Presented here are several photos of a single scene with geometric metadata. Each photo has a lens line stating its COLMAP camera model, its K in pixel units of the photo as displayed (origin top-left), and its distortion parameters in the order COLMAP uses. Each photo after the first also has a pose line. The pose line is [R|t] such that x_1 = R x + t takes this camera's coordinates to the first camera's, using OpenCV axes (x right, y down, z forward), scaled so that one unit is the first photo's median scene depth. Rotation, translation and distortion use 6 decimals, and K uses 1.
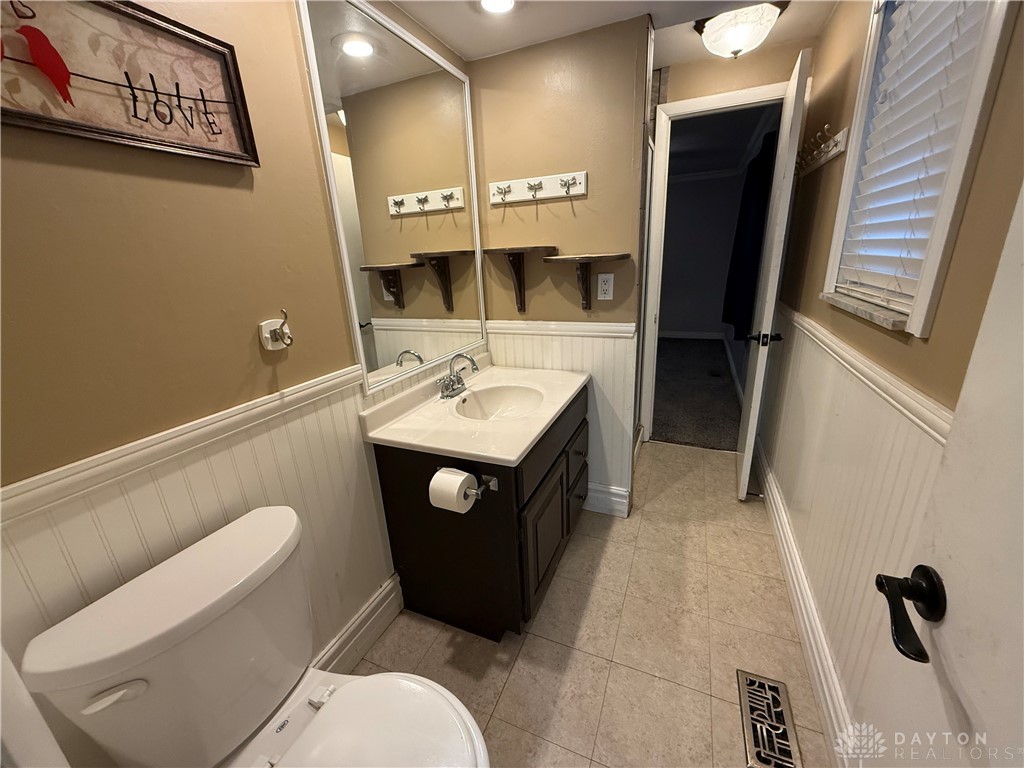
lens RADIAL K [[408.7, 0, 511.7], [0, 408.7, 389.3], [0, 0, 1]] dist [0.012585, -0.000872]
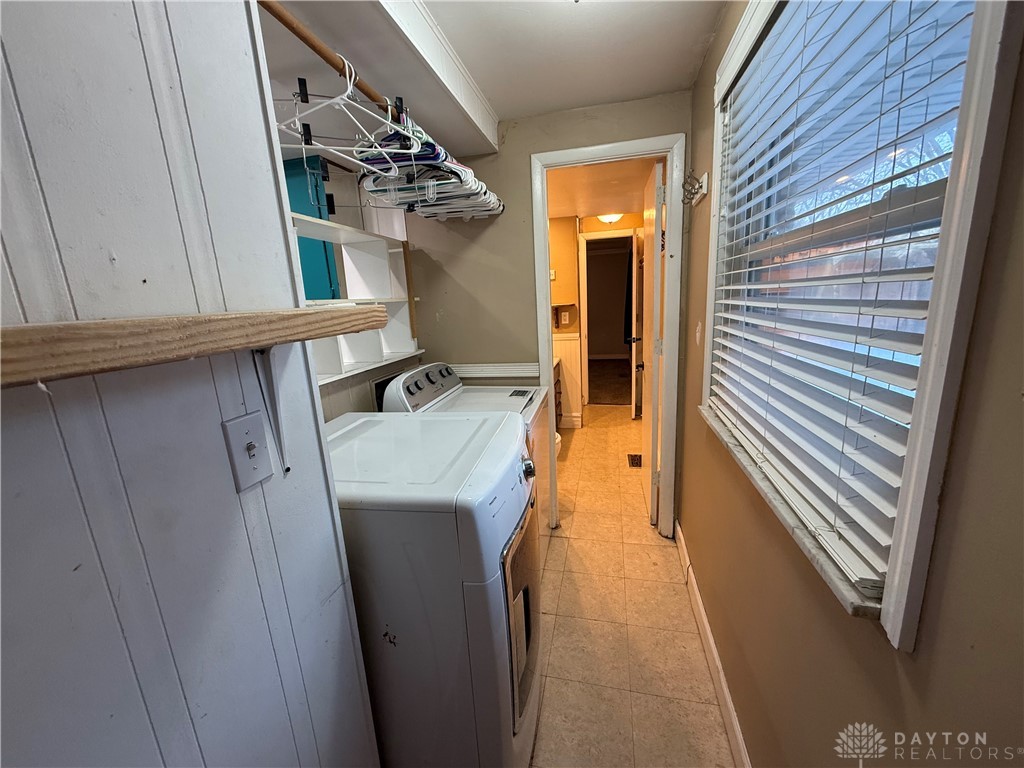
lens RADIAL K [[408.7, 0, 511.7], [0, 408.7, 389.3], [0, 0, 1]] dist [0.012585, -0.000872]
pose [[0.984604, -0.044584, 0.169018, -0.406056], [0.061950, 0.993167, -0.098906, 0.306040], [-0.163453, 0.107854, 0.980638, -0.991639]]
